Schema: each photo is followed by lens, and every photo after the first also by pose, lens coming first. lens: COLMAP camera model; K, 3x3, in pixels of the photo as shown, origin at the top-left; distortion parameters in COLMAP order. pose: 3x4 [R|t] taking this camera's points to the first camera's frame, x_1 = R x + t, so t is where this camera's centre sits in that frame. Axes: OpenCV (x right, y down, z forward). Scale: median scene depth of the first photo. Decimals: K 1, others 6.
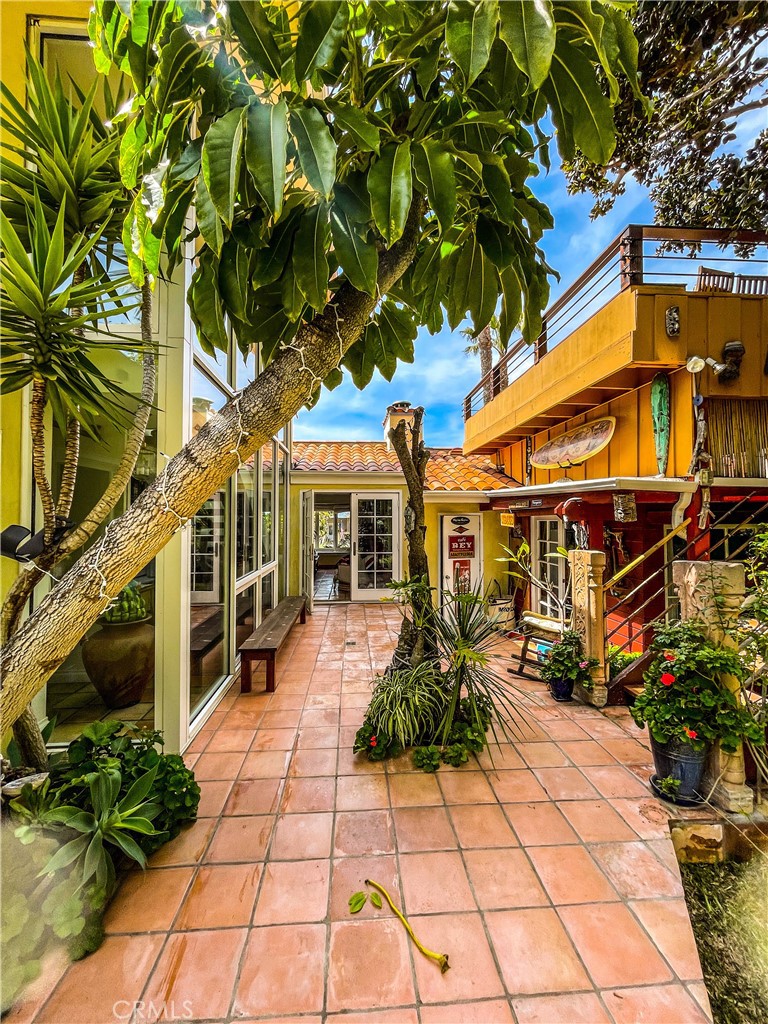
lens RADIAL K [[413.9, 0, 377.8], [0, 413.9, 511.1], [0, 0, 1]] dist [0.000438, 0.000601]
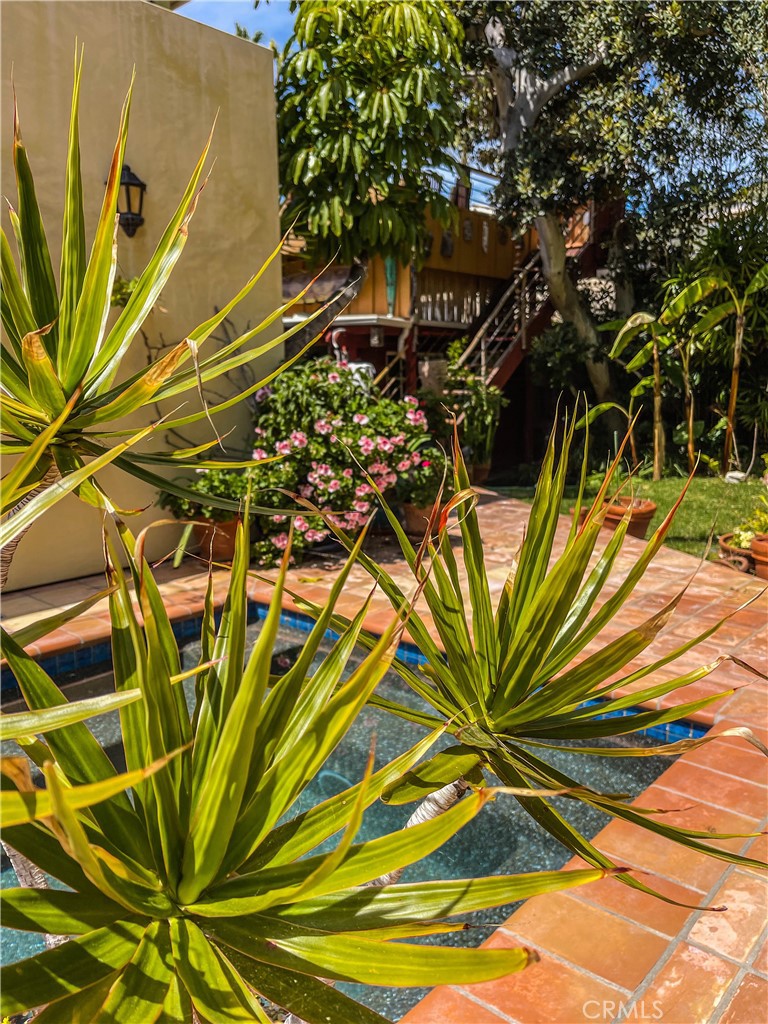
lens RADIAL K [[784.9, 0, 384.0], [0, 784.9, 512.0], [0, 0, 1]] dist [0.036714, 0.000999]
pose [[0.787612, -0.115069, 0.605331, -1.201528], [-0.000808, 0.982214, 0.187762, 0.079189], [-0.616170, -0.148373, 0.773511, -1.350791]]
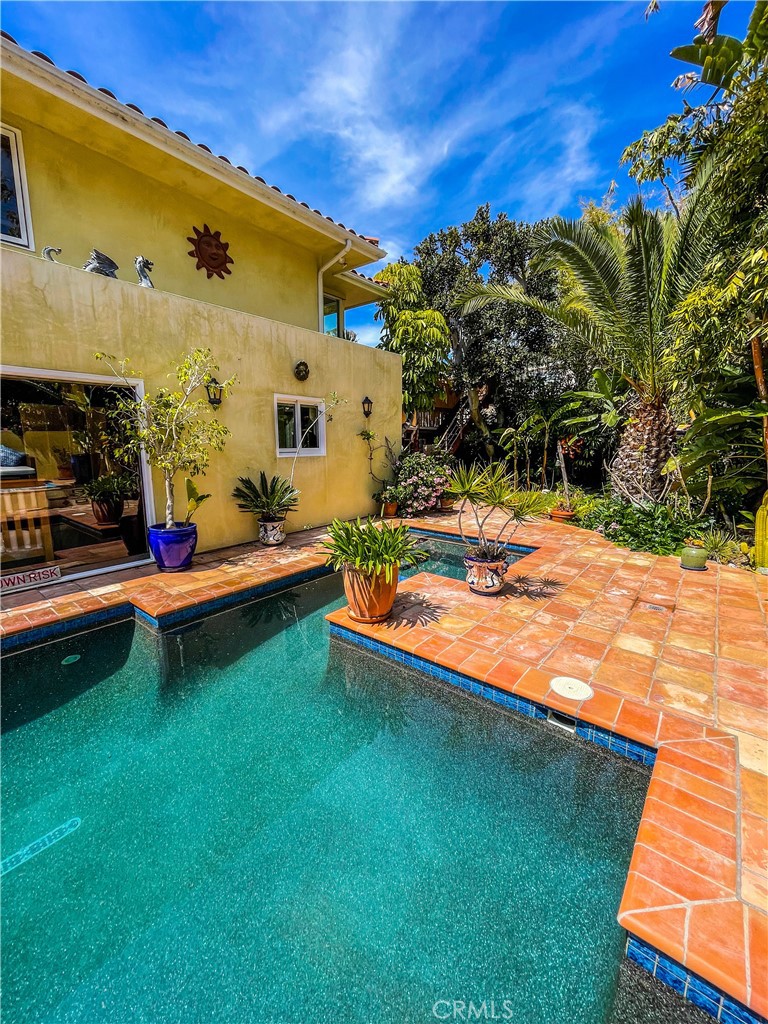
lens RADIAL K [[413.9, 0, 377.8], [0, 413.9, 511.1], [0, 0, 1]] dist [0.000438, 0.000601]
pose [[0.766475, -0.114009, 0.632074, -2.041251], [-0.010782, 0.981697, 0.190145, -0.037497], [-0.642184, -0.152557, 0.751217, -1.789011]]
